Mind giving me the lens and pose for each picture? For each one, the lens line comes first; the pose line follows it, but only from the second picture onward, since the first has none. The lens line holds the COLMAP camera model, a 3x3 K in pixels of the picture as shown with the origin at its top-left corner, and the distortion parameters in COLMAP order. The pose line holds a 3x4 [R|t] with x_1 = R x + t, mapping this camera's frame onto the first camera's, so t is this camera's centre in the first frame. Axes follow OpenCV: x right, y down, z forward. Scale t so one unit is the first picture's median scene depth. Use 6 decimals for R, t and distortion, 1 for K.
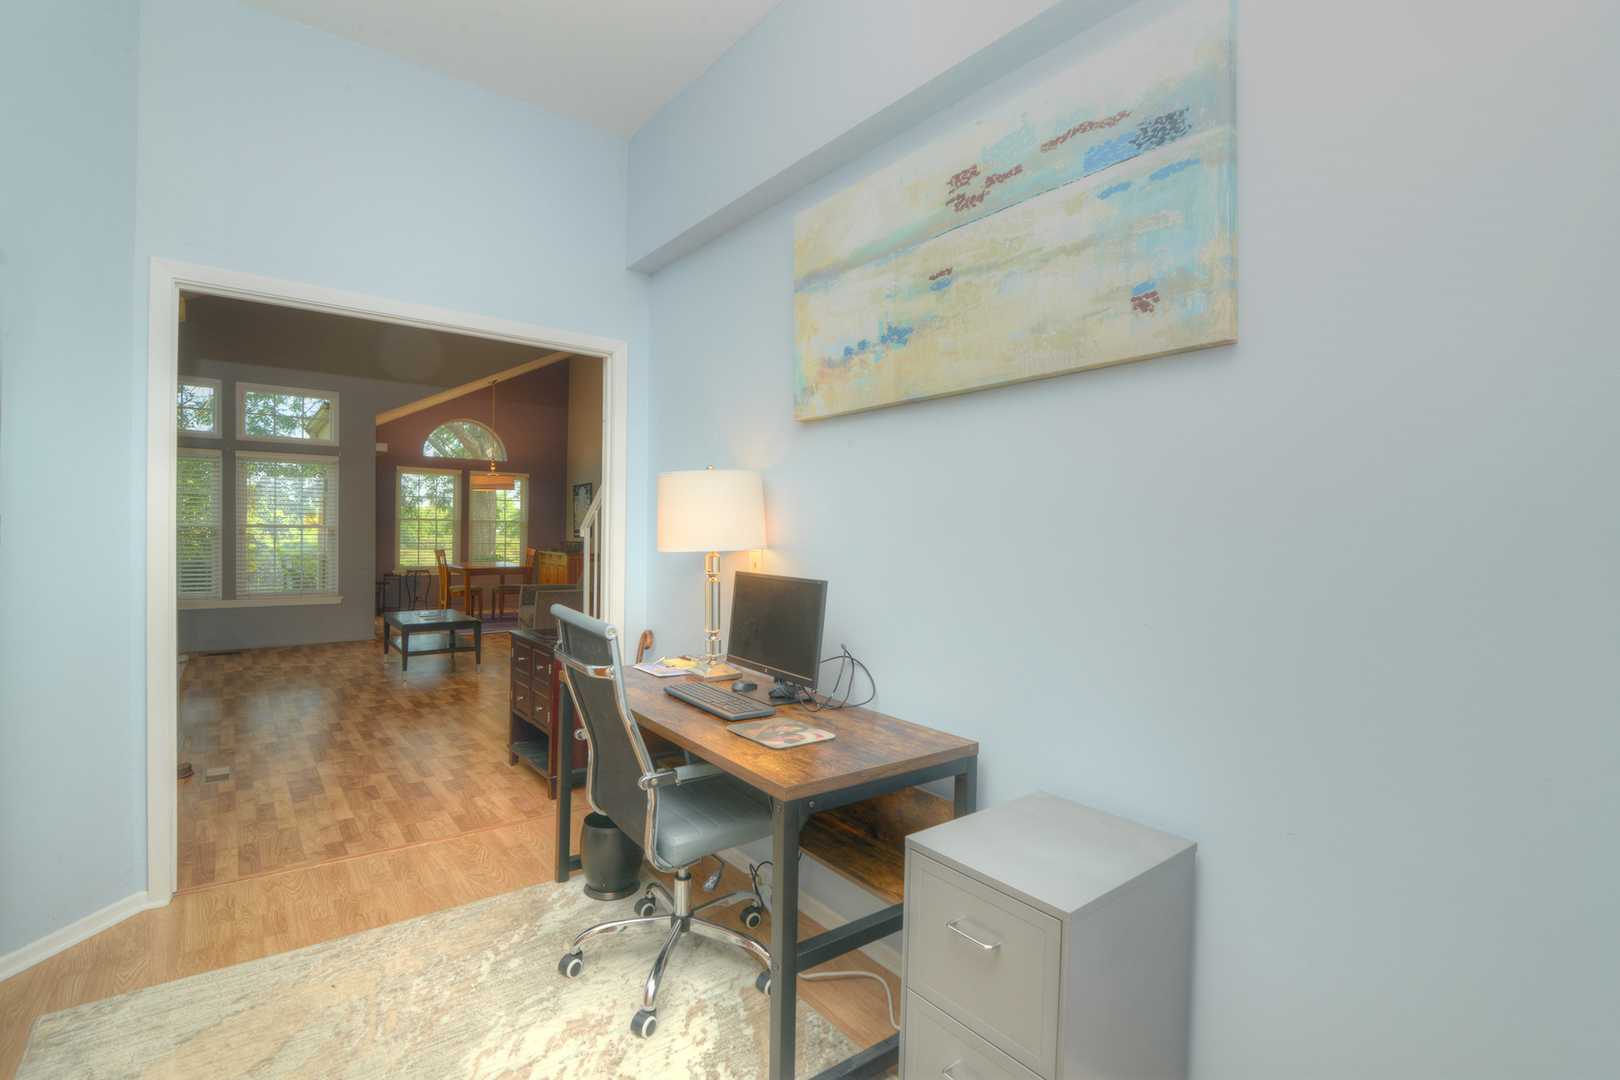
lens RADIAL K [[744.3, 0, 807.0], [0, 744.3, 541.0], [0, 0, 1]] dist [-0.017865, -0.000144]
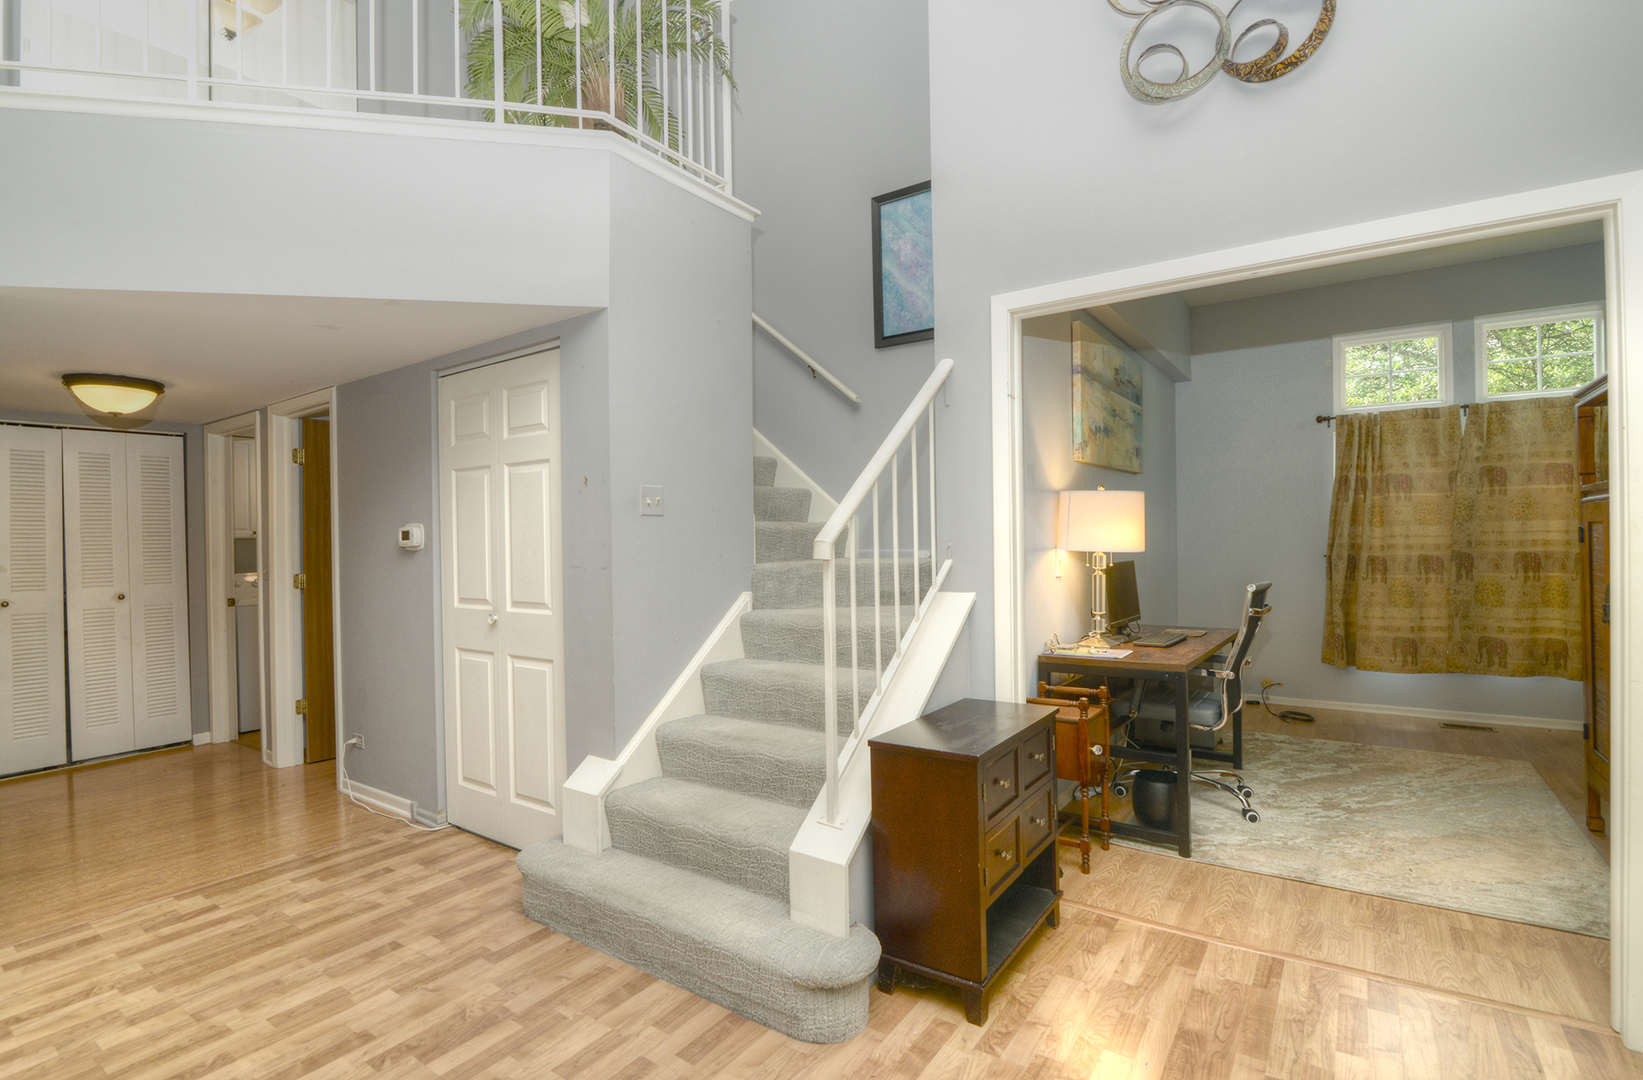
lens RADIAL K [[777.5, 0, 815.5], [0, 777.5, 543.4], [0, 0, 1]] dist [-0.022003, 0.000319]
pose [[-0.288834, -0.024118, 0.957075, -1.006750], [0.025081, 0.999149, 0.032747, -0.041182], [-0.957051, 0.033463, -0.287983, 1.474632]]
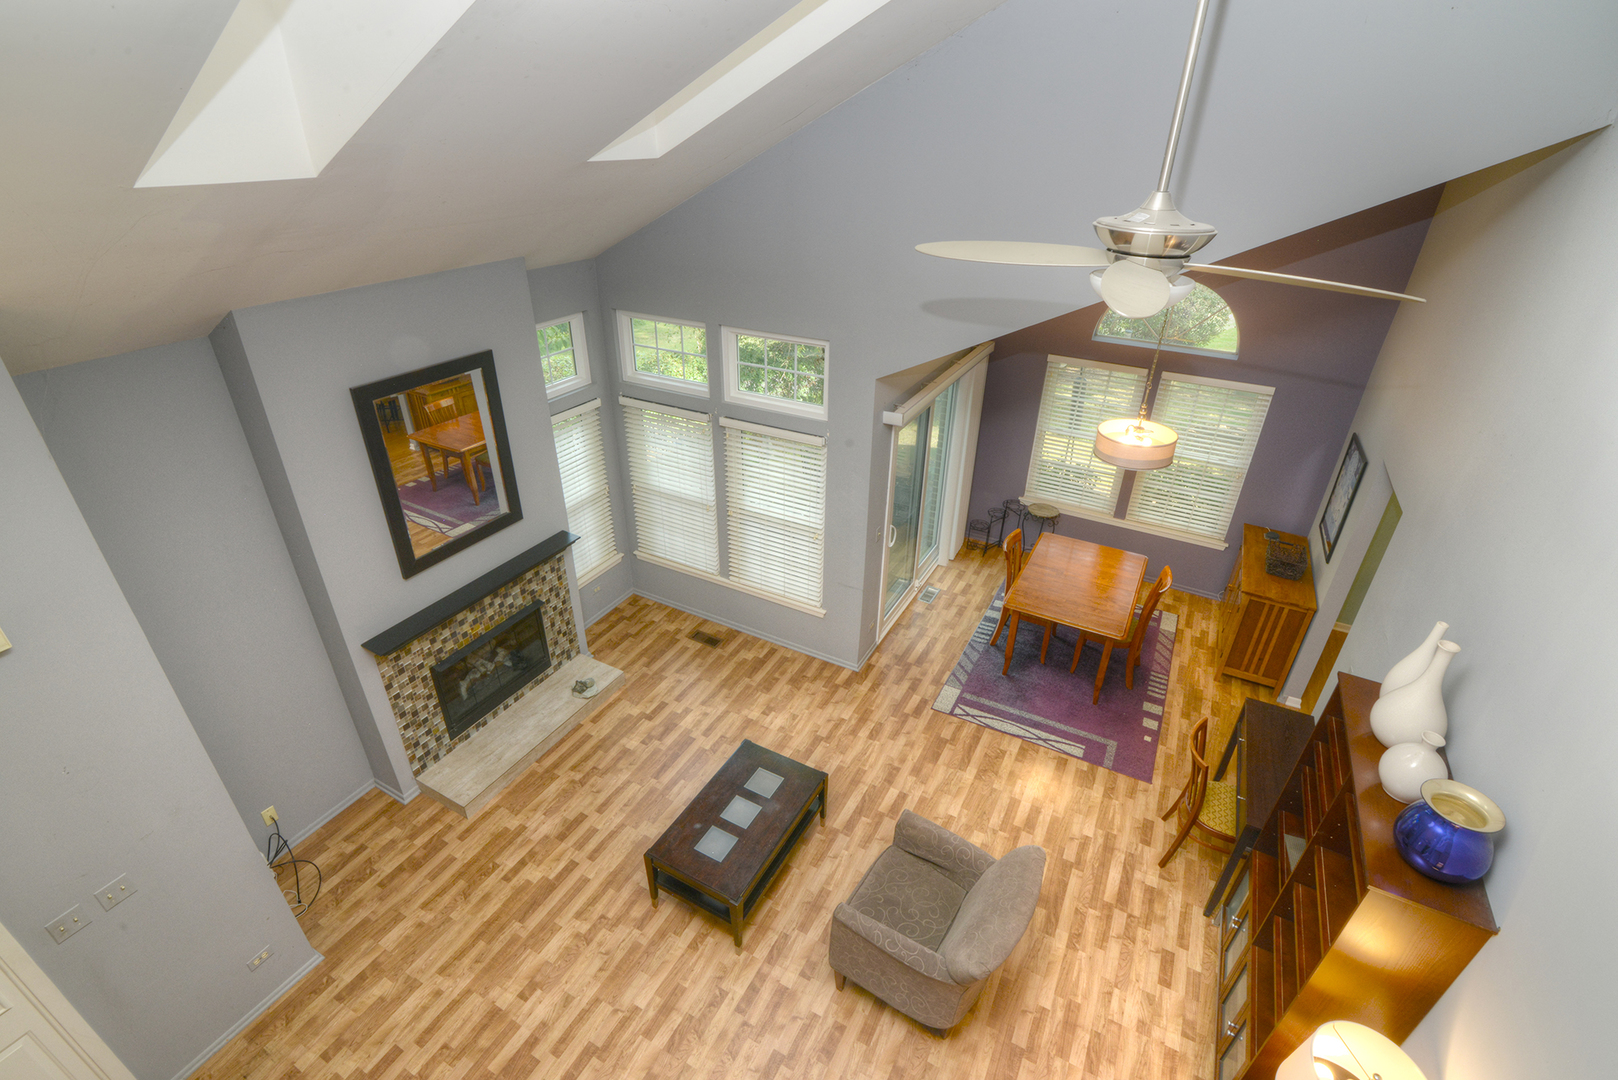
lens RADIAL K [[738.7, 0, 804.0], [0, 738.7, 540.2], [0, 0, 1]] dist [-0.016797, 0.000236]
pose [[0.398525, 0.438148, -0.805732, -0.138987], [-0.018799, 0.882228, 0.470447, -0.822308], [0.916965, -0.172338, 0.359827, 1.704023]]
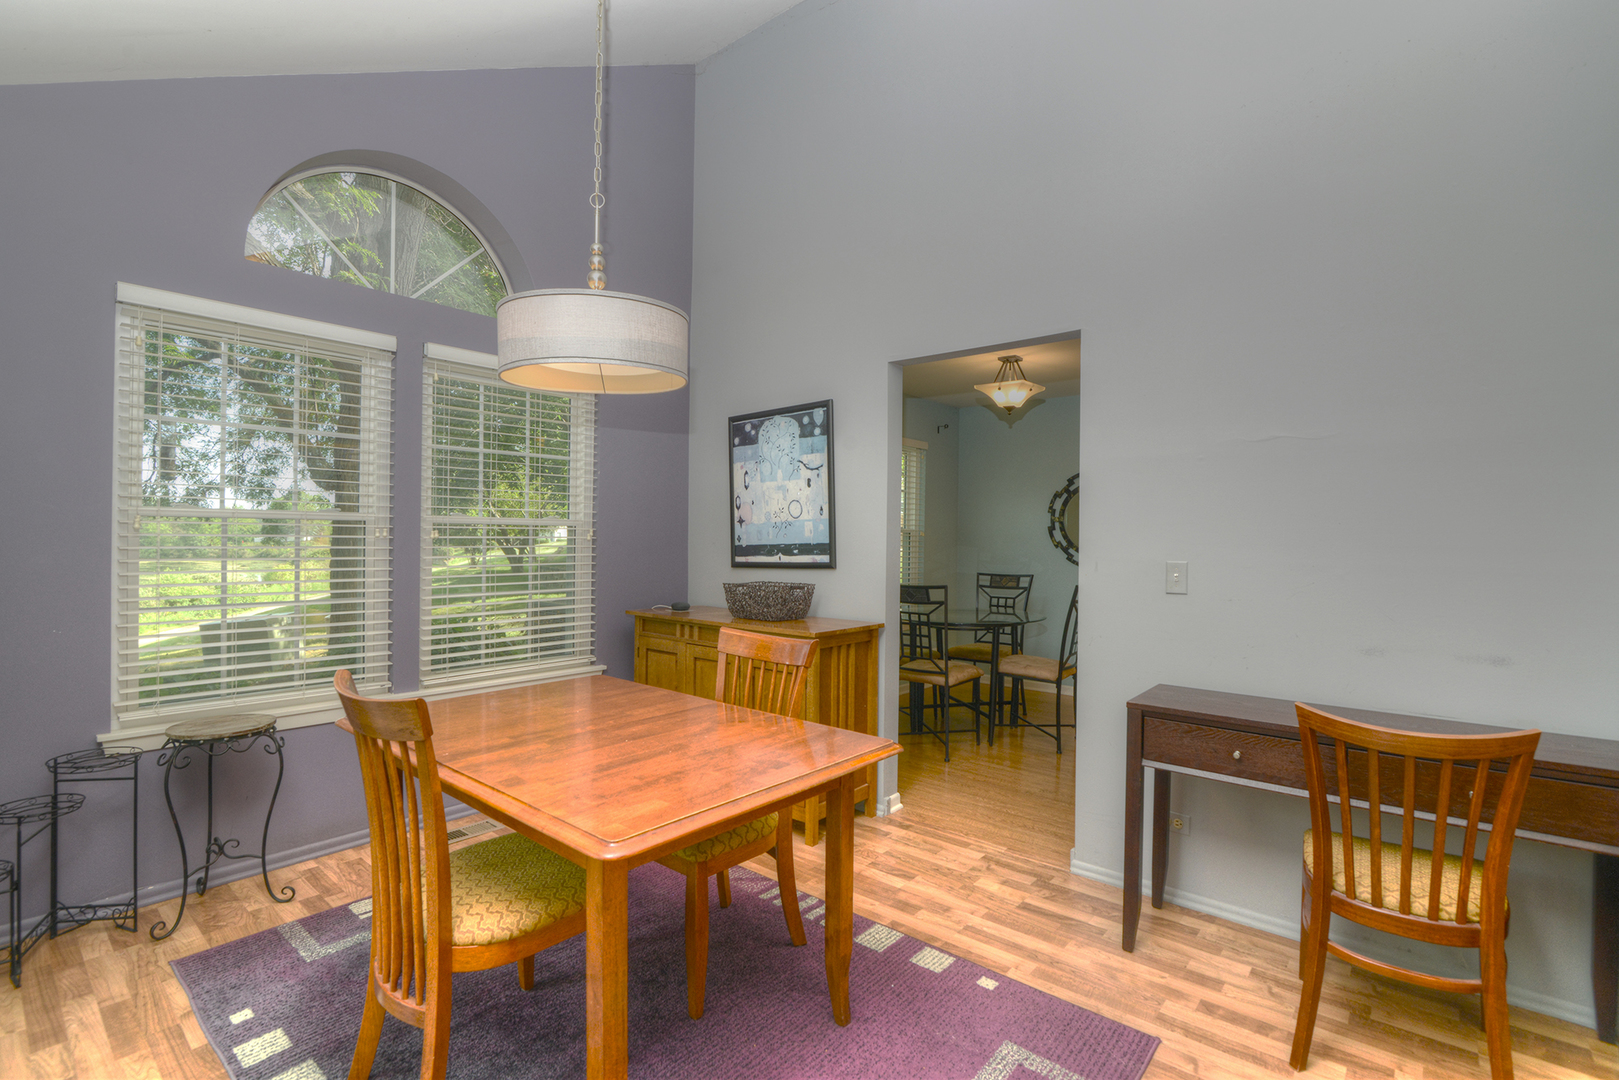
lens RADIAL K [[743.8, 0, 806.5], [0, 743.8, 541.0], [0, 0, 1]] dist [-0.017865, -0.000144]
pose [[0.980109, -0.011726, 0.198111, -1.229087], [0.013063, 0.999900, -0.005445, -0.053878], [-0.198027, 0.007924, 0.980165, 2.326423]]
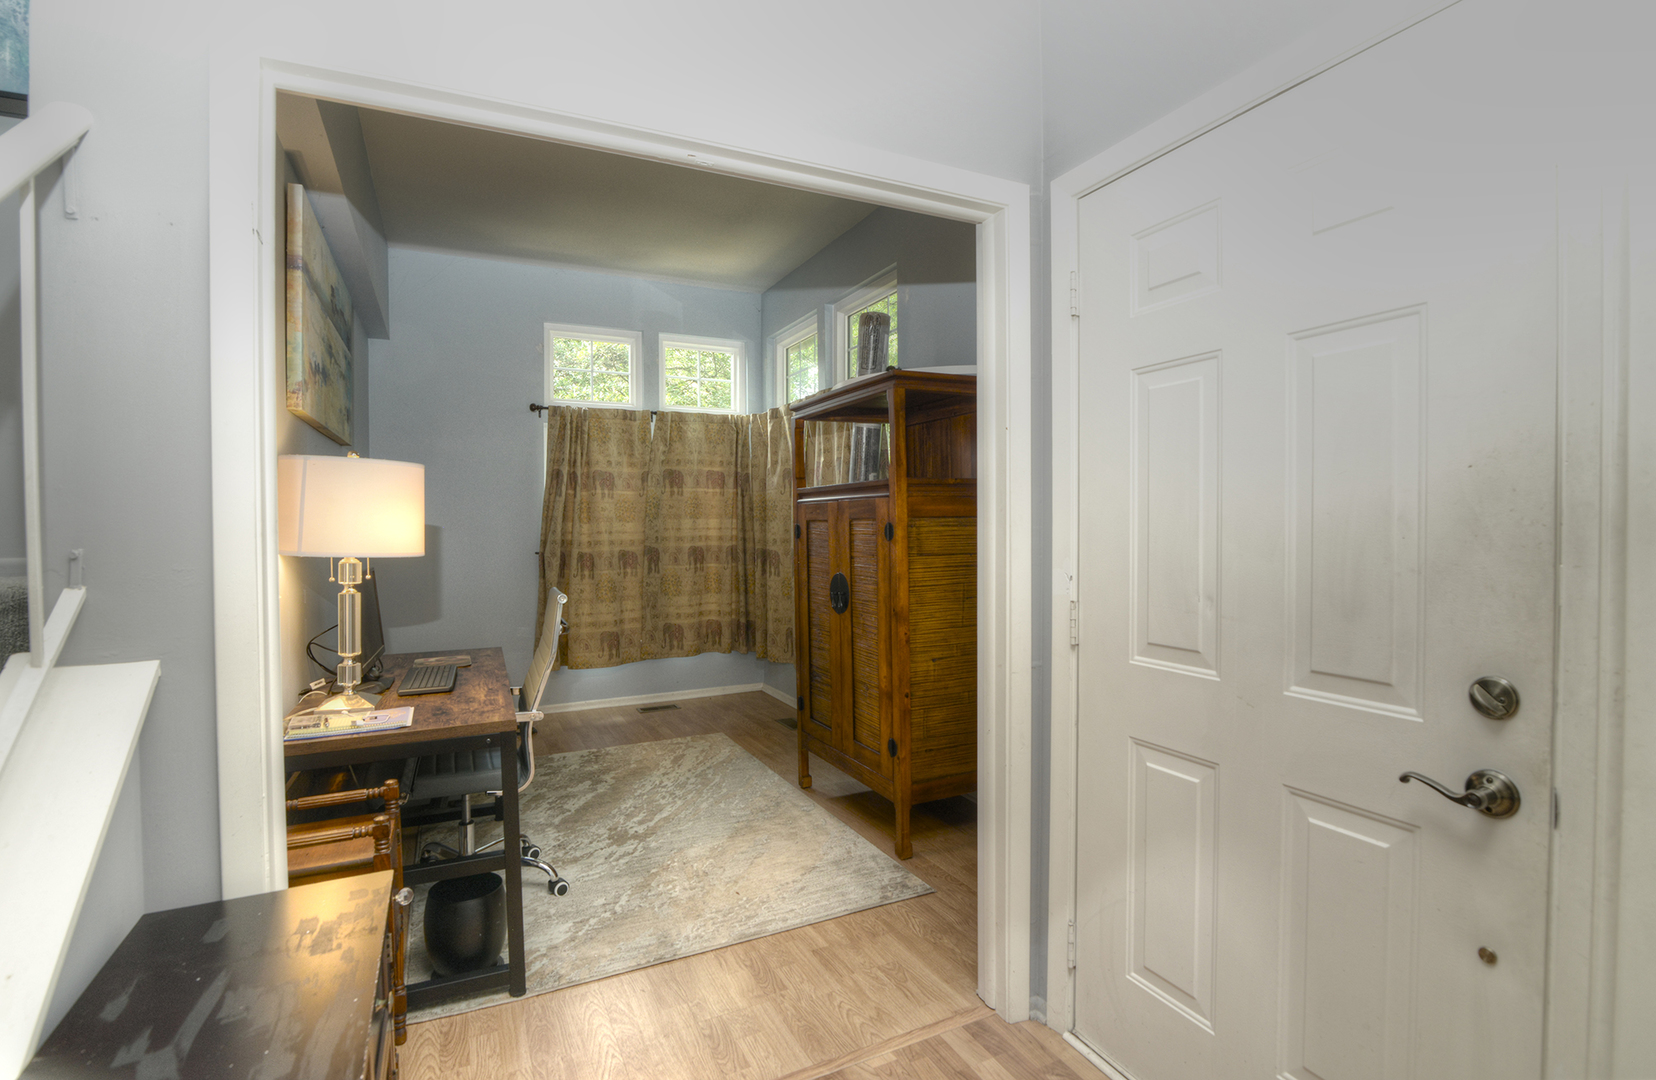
lens RADIAL K [[775.4, 0, 817.3], [0, 775.4, 536.2], [0, 0, 1]] dist [-0.025214, 0.000313]
pose [[-0.975251, -0.018217, 0.220347, -0.639730], [-0.010106, 0.999231, 0.037881, -0.032336], [-0.220868, 0.034717, -0.974686, 1.351646]]
